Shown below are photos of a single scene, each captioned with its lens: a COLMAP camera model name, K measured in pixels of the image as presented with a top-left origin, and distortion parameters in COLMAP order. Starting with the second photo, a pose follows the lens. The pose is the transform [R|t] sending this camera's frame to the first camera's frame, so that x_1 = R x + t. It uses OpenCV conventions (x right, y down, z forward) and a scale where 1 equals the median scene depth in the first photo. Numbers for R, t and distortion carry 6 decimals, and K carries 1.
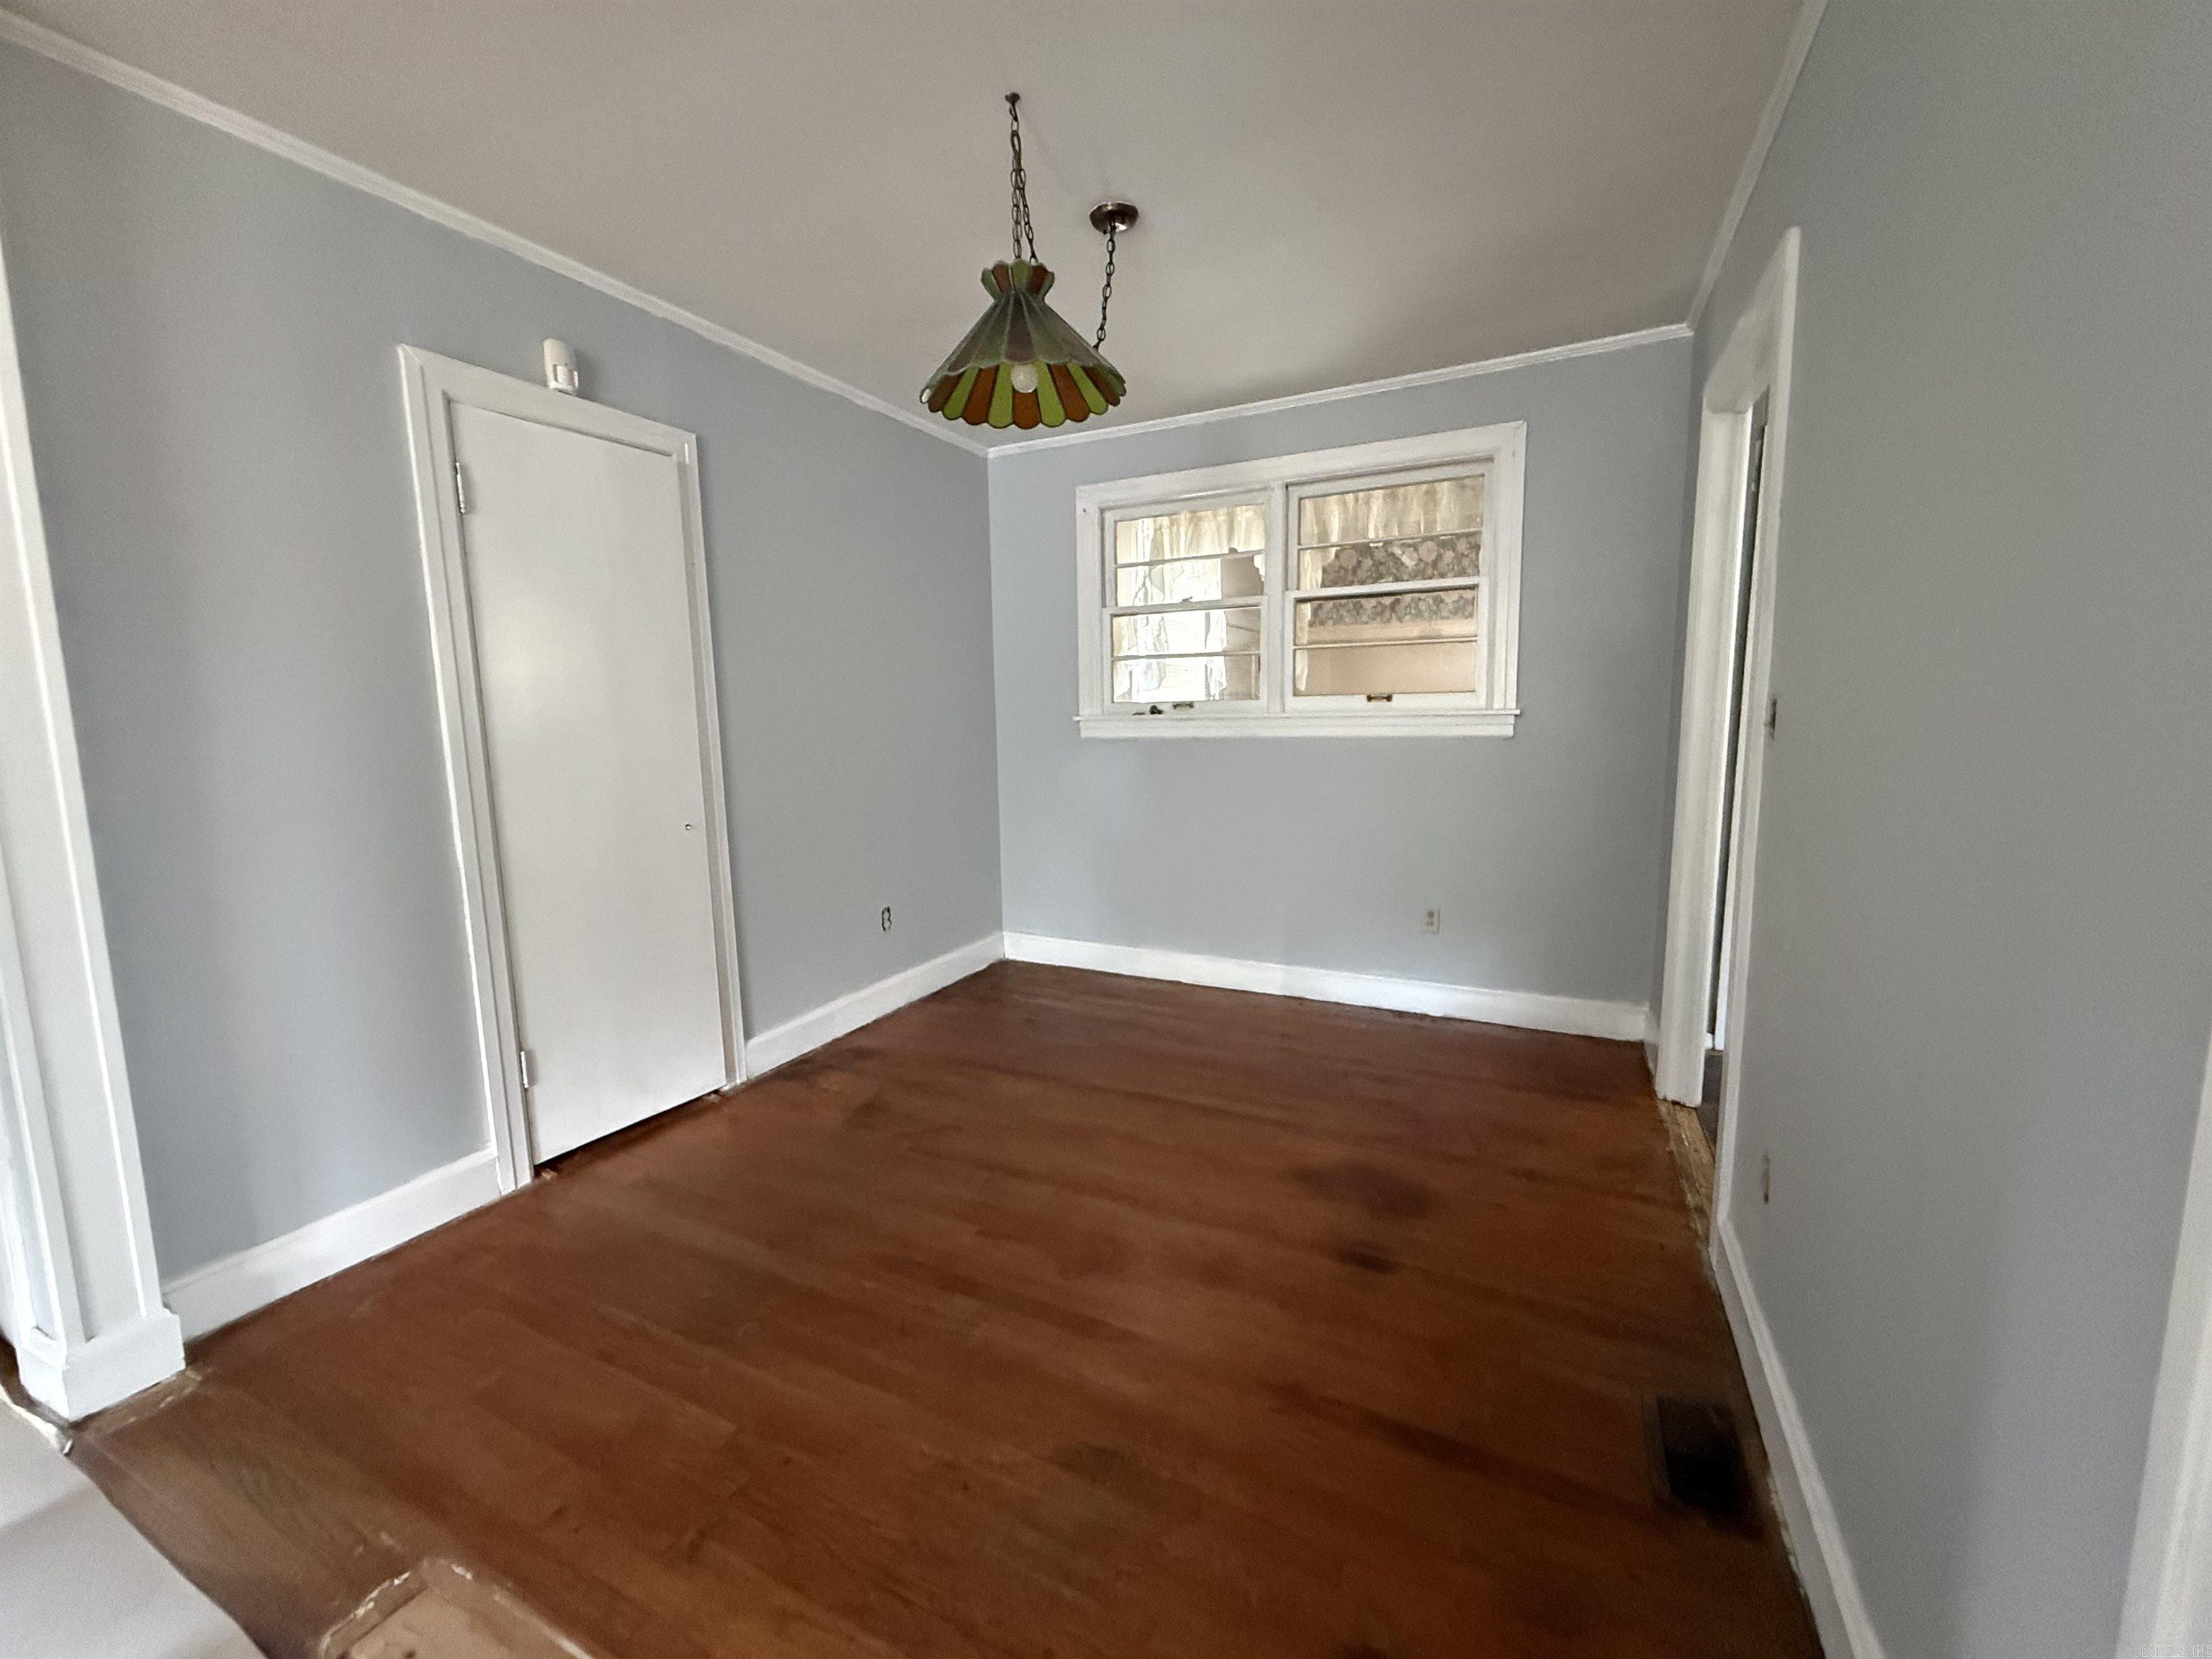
lens RADIAL K [[878.3, 0, 1106.0], [0, 878.3, 829.5], [0, 0, 1]] dist [0.000933, 0.000143]
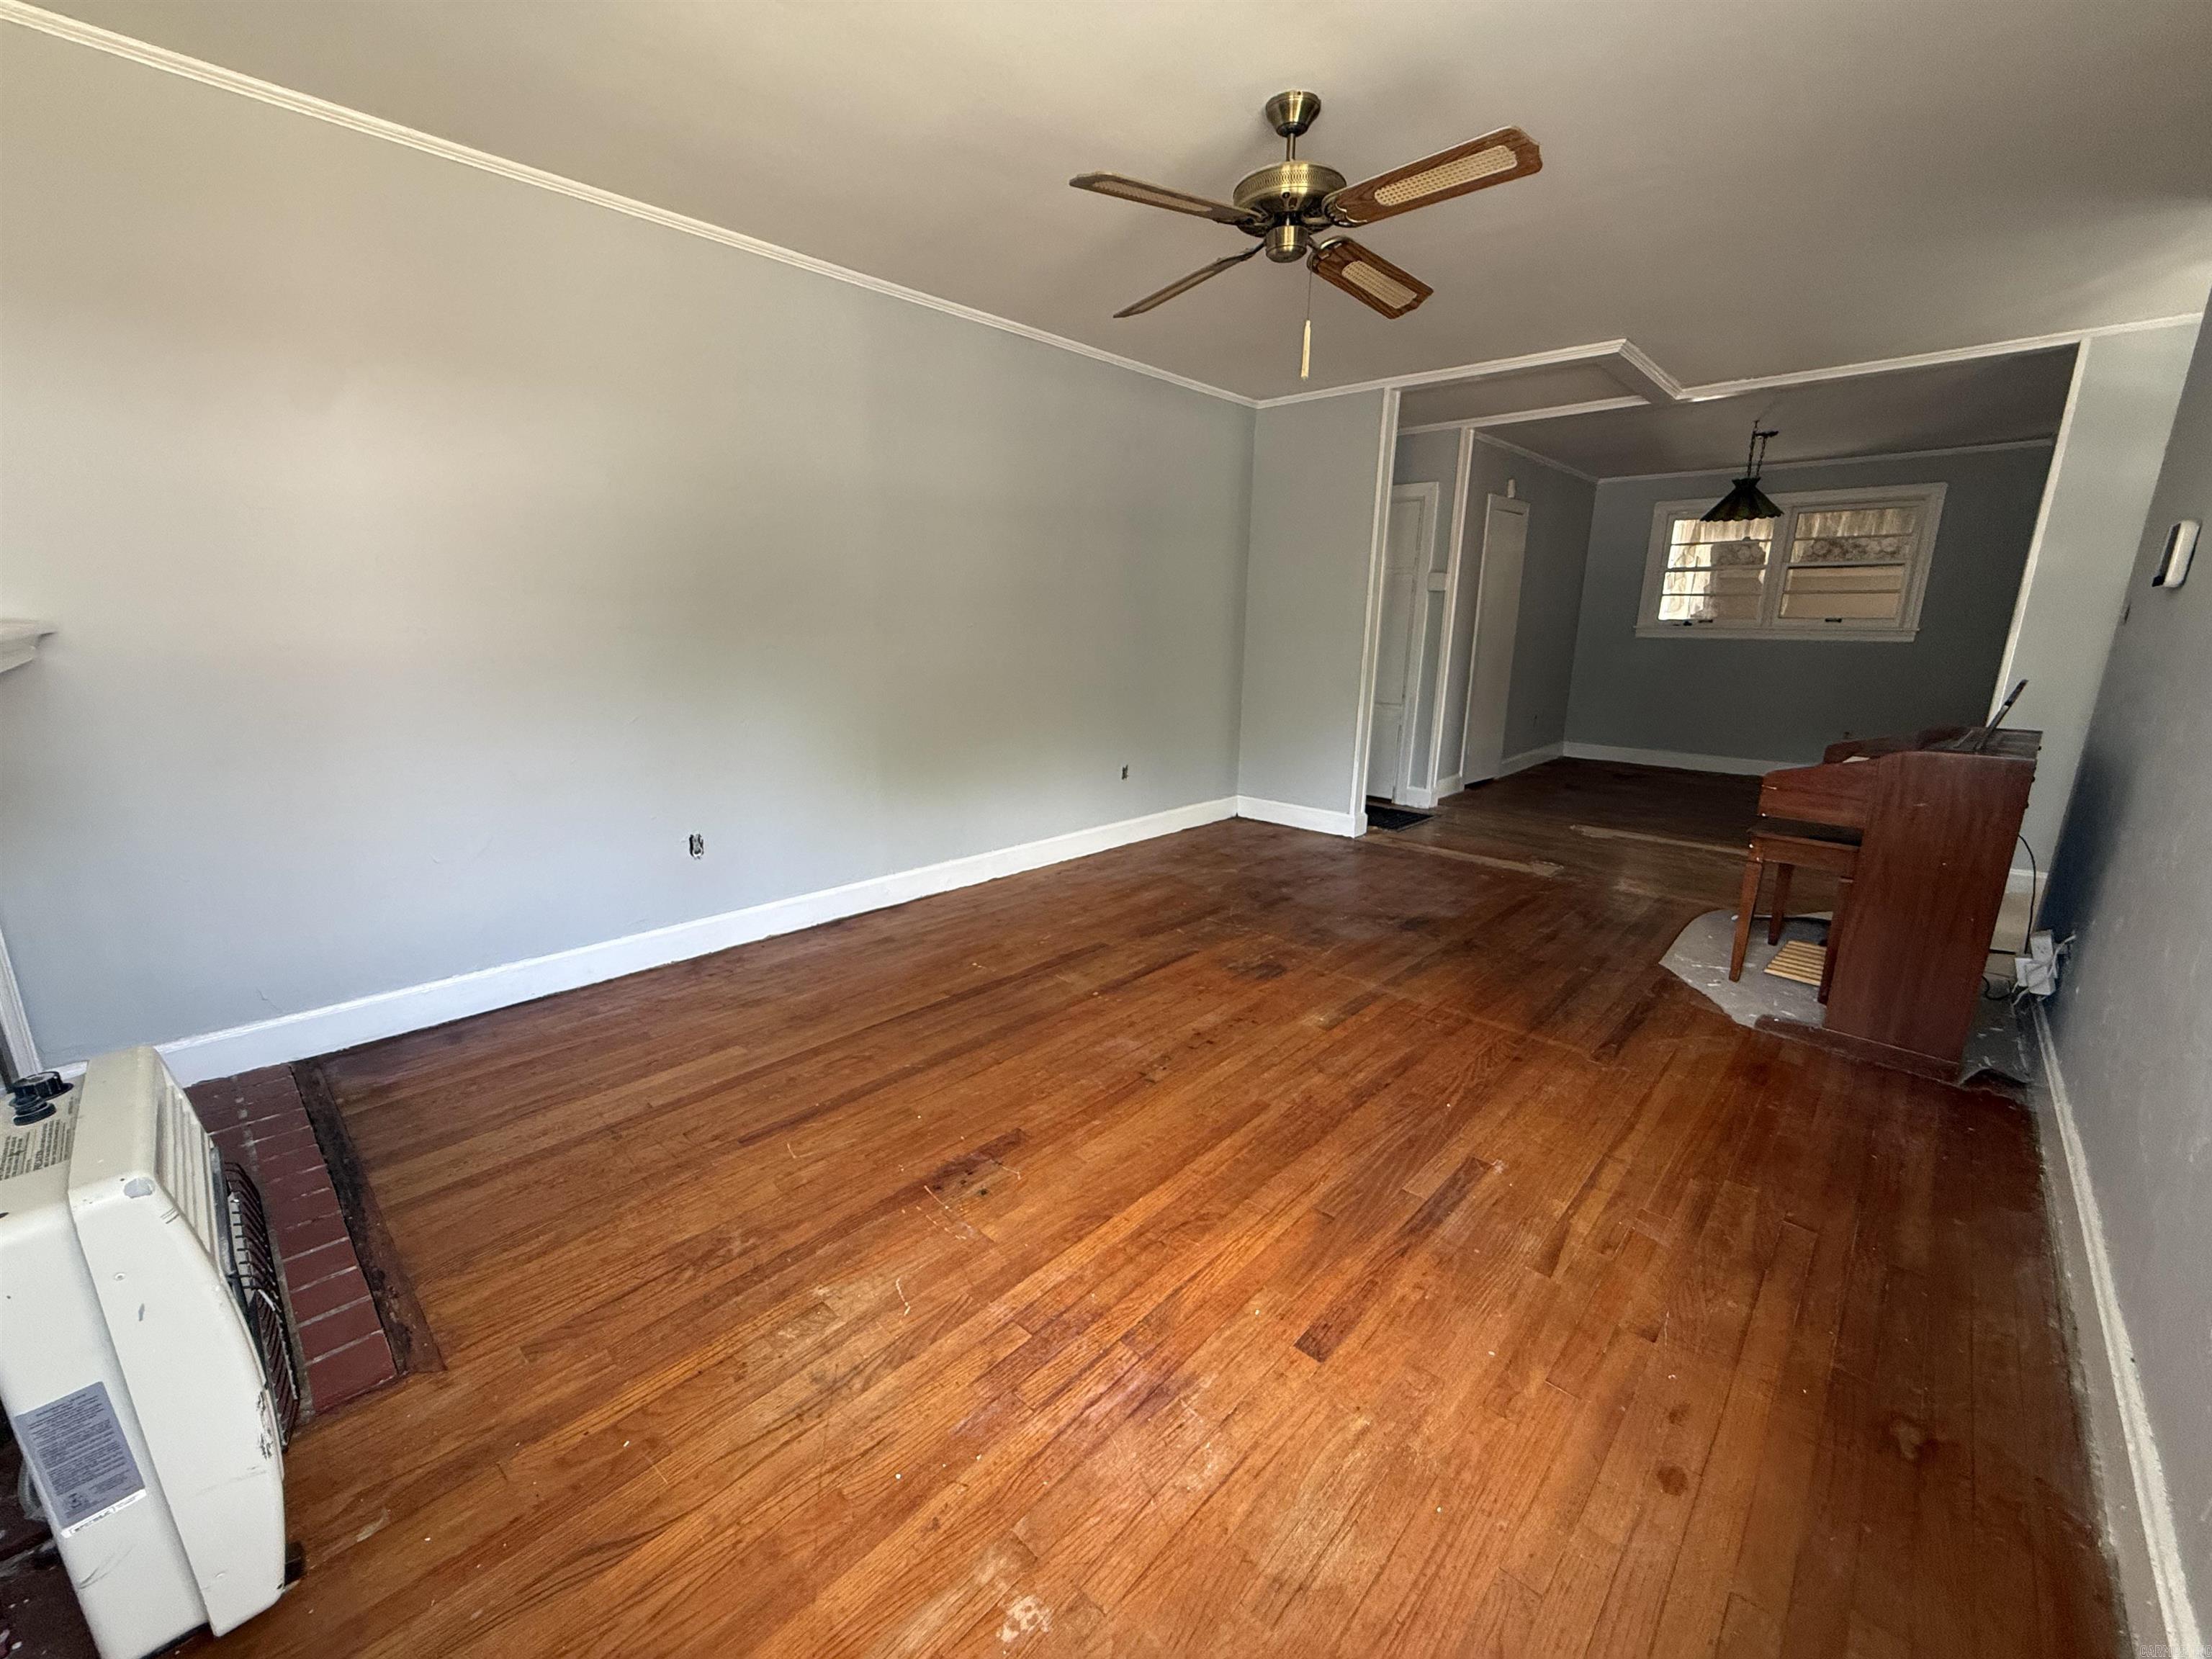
lens RADIAL K [[878.3, 0, 1106.0], [0, 878.3, 829.5], [0, 0, 1]] dist [0.000933, 0.000143]
pose [[0.956072, 0.097433, -0.276467, -0.572985], [-0.068359, 0.991248, 0.112940, 0.174443], [0.285051, -0.089080, 0.954364, -1.208214]]
